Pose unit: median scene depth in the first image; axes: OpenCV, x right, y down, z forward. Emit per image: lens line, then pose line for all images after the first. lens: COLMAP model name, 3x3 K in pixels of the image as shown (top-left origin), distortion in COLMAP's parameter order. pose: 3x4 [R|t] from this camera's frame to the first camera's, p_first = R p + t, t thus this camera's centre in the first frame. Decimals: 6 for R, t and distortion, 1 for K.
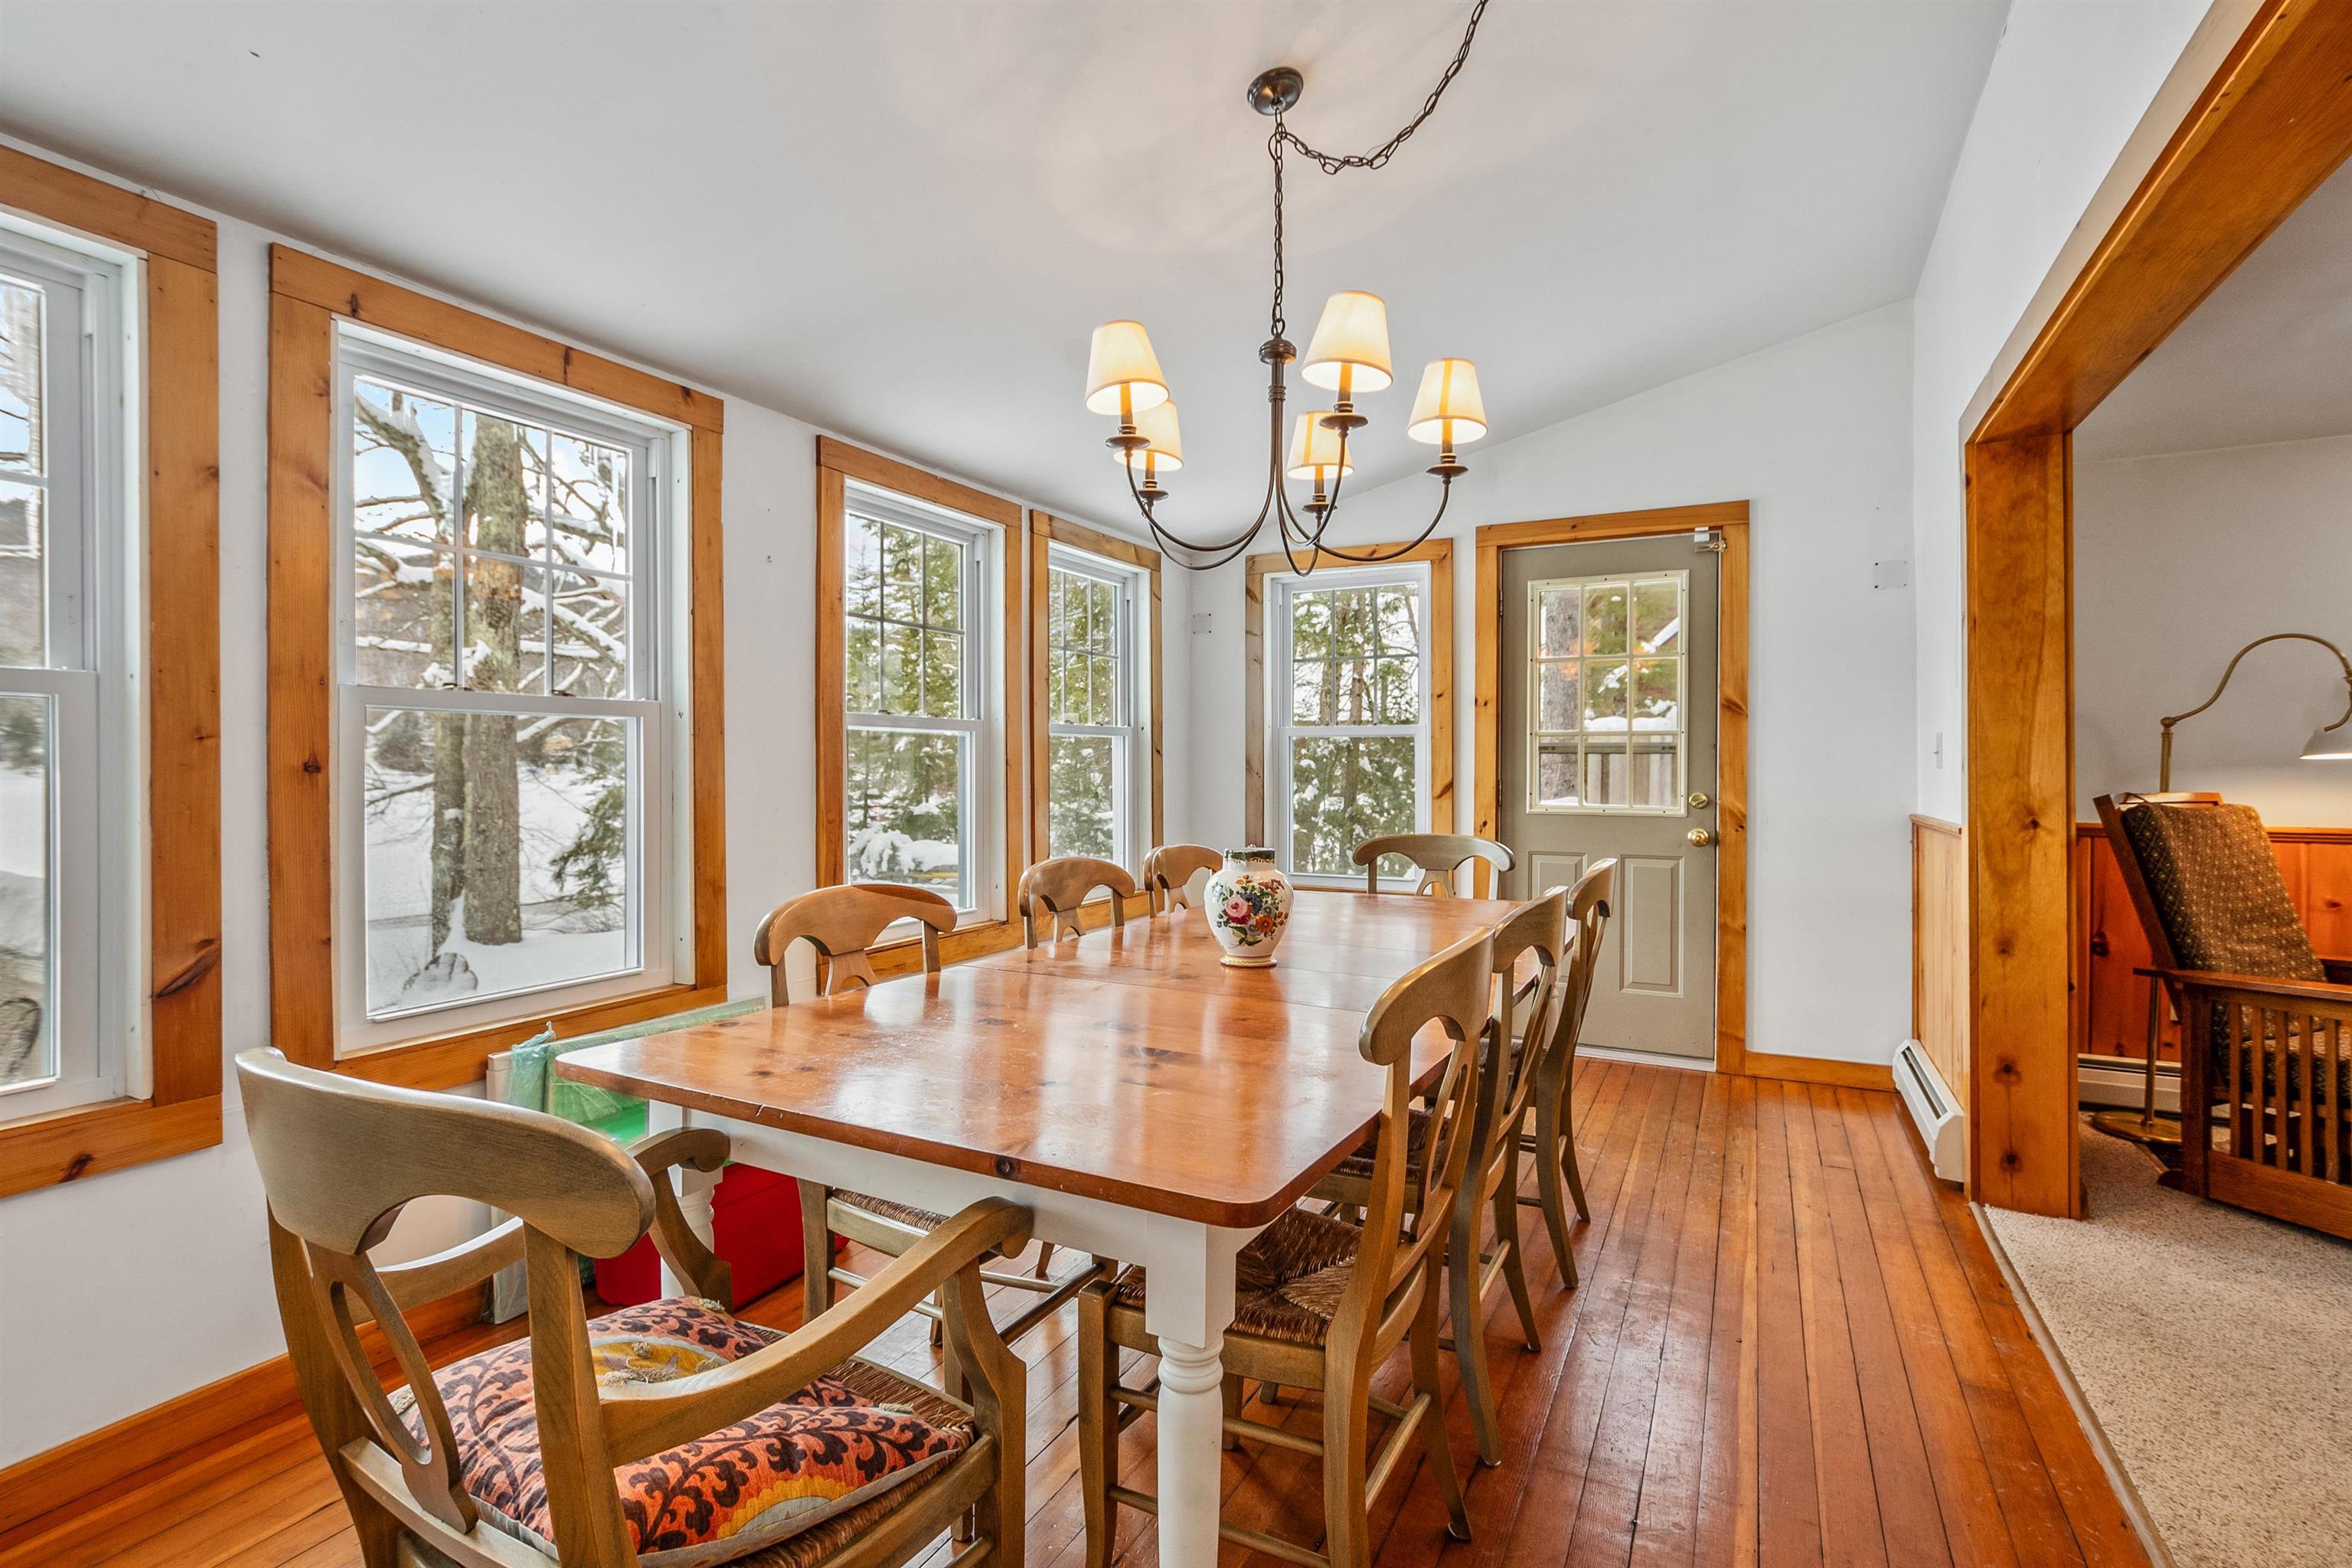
lens RADIAL K [[1059.2, 0, 1183.1], [0, 1059.2, 758.2], [0, 0, 1]] dist [-0.000660, 0.000183]
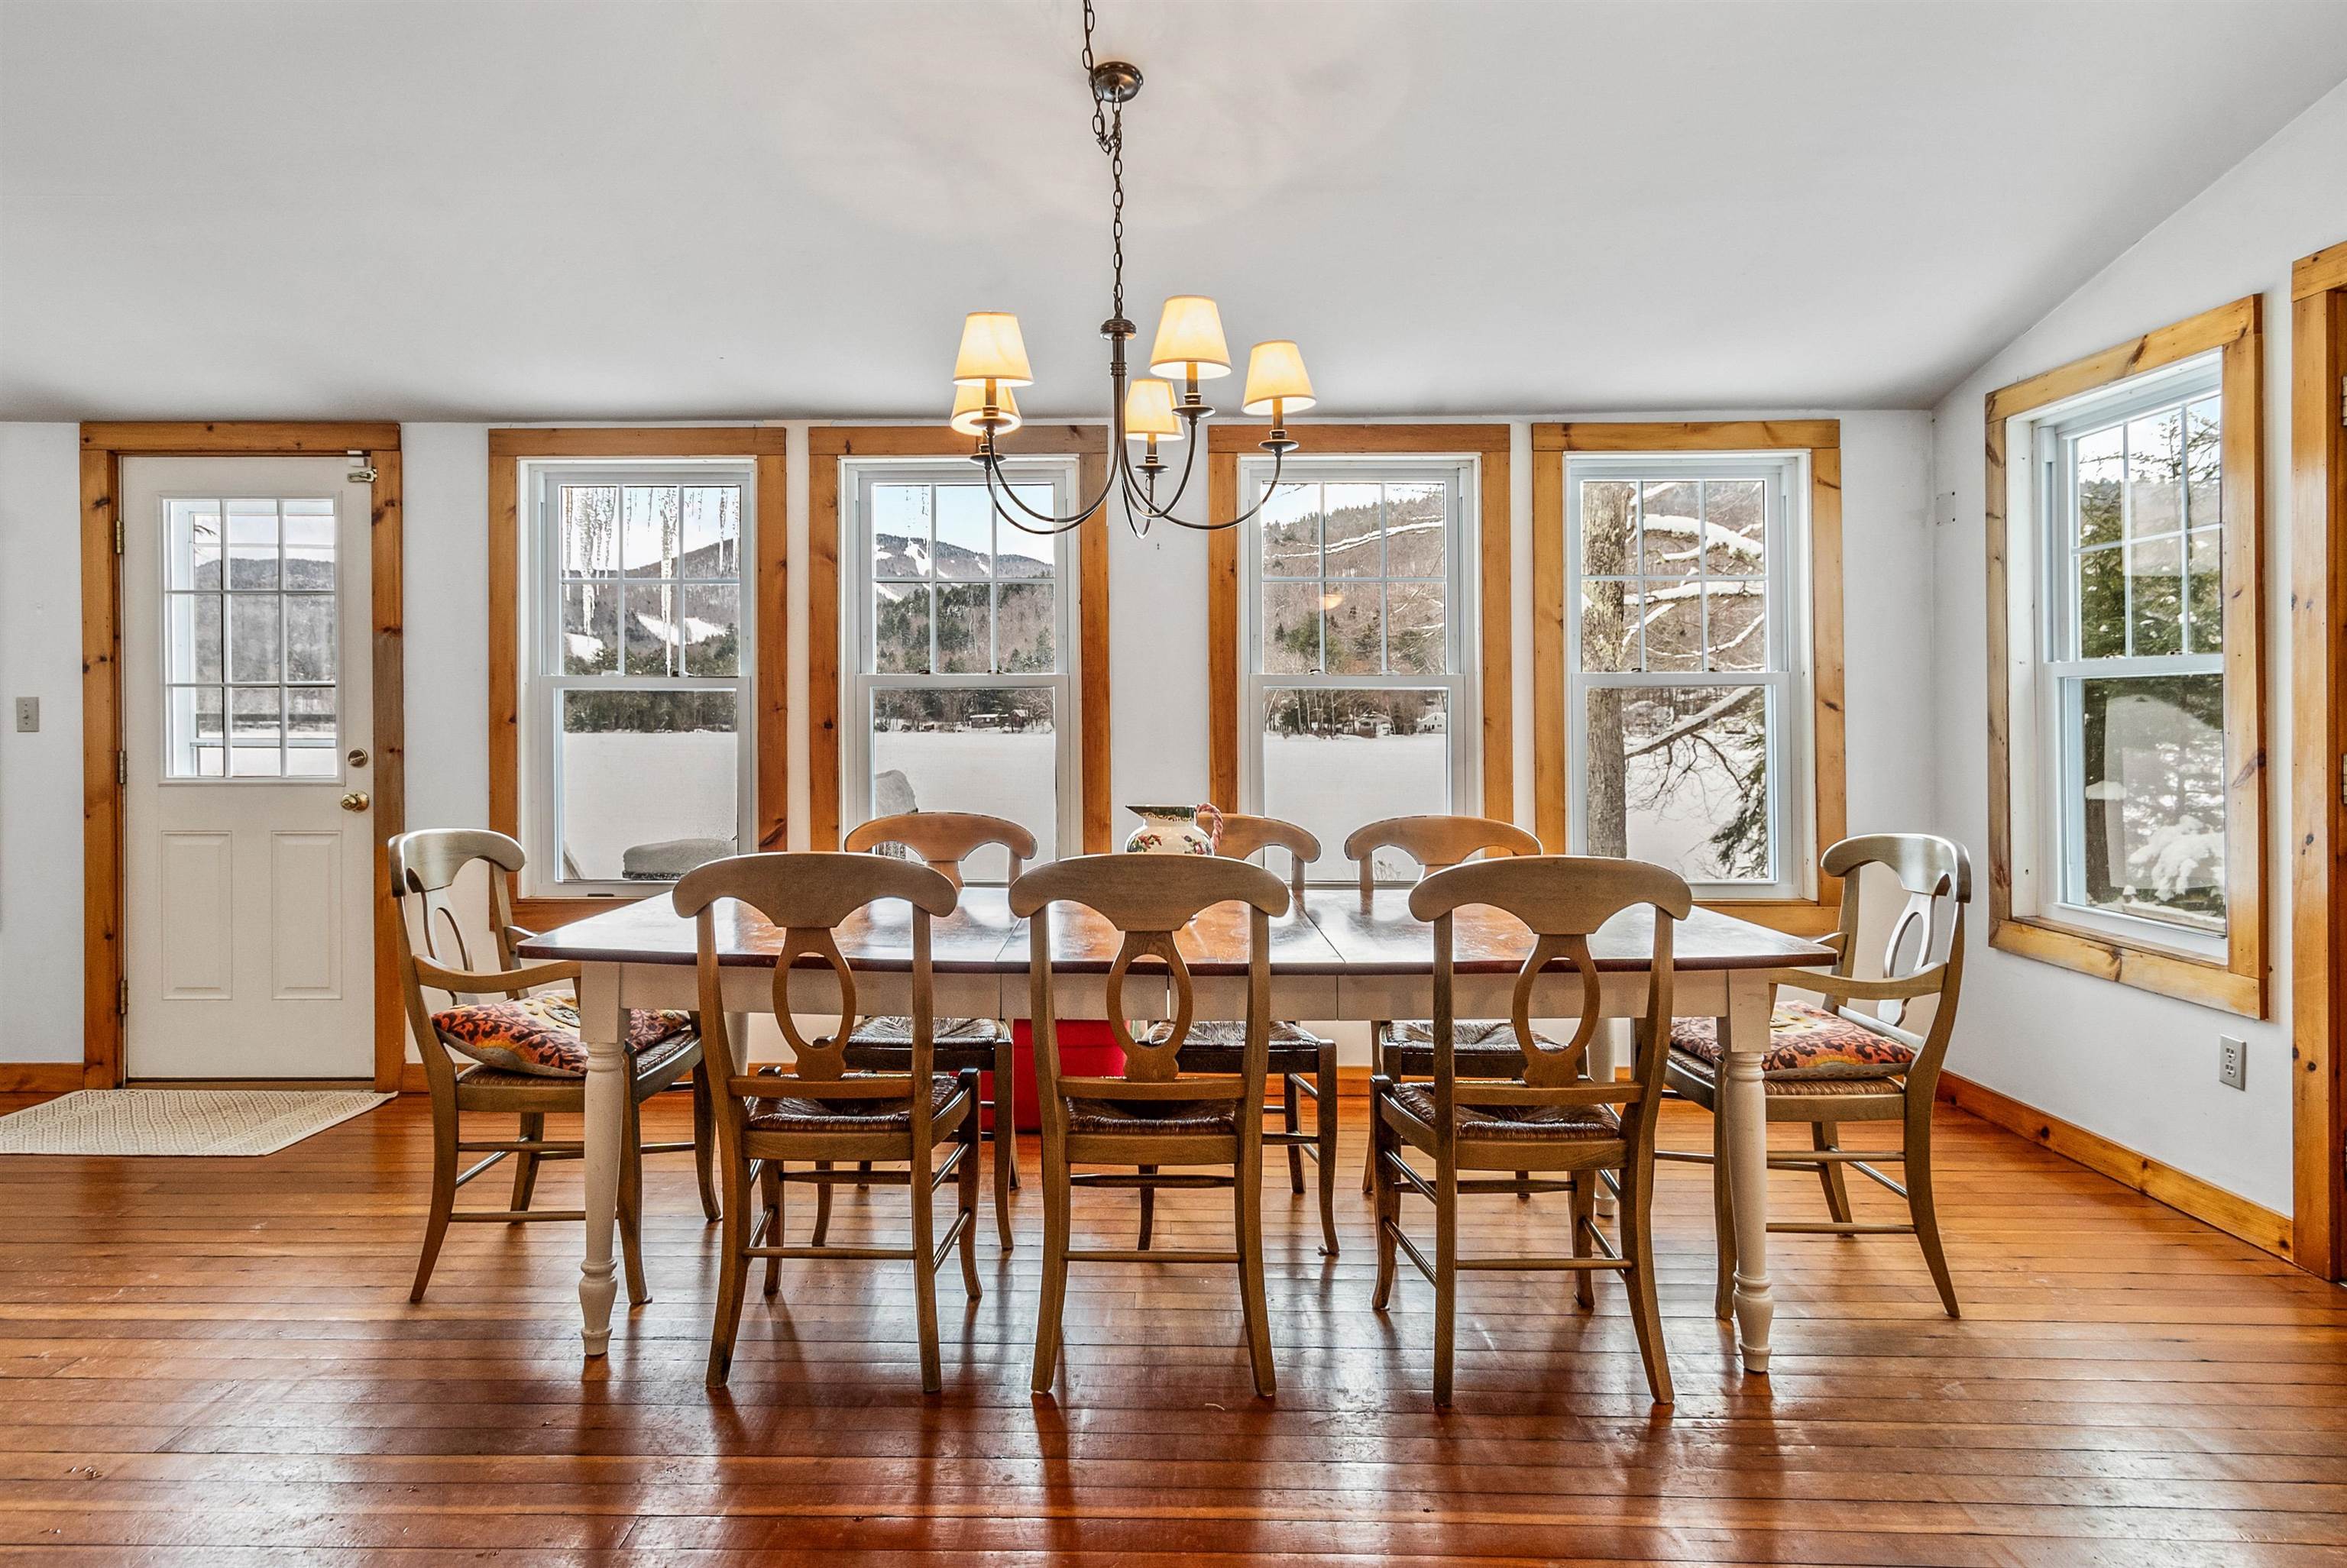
lens RADIAL K [[1388.2, 0, 1111.6], [0, 1388.2, 714.2], [0, 0, 1]] dist [0.014065, 0.001508]
pose [[0.447155, -0.006484, -0.894433, 1.010545], [0.004193, 0.999978, -0.005154, 0.003212], [0.894447, -0.001446, 0.447172, 0.293030]]
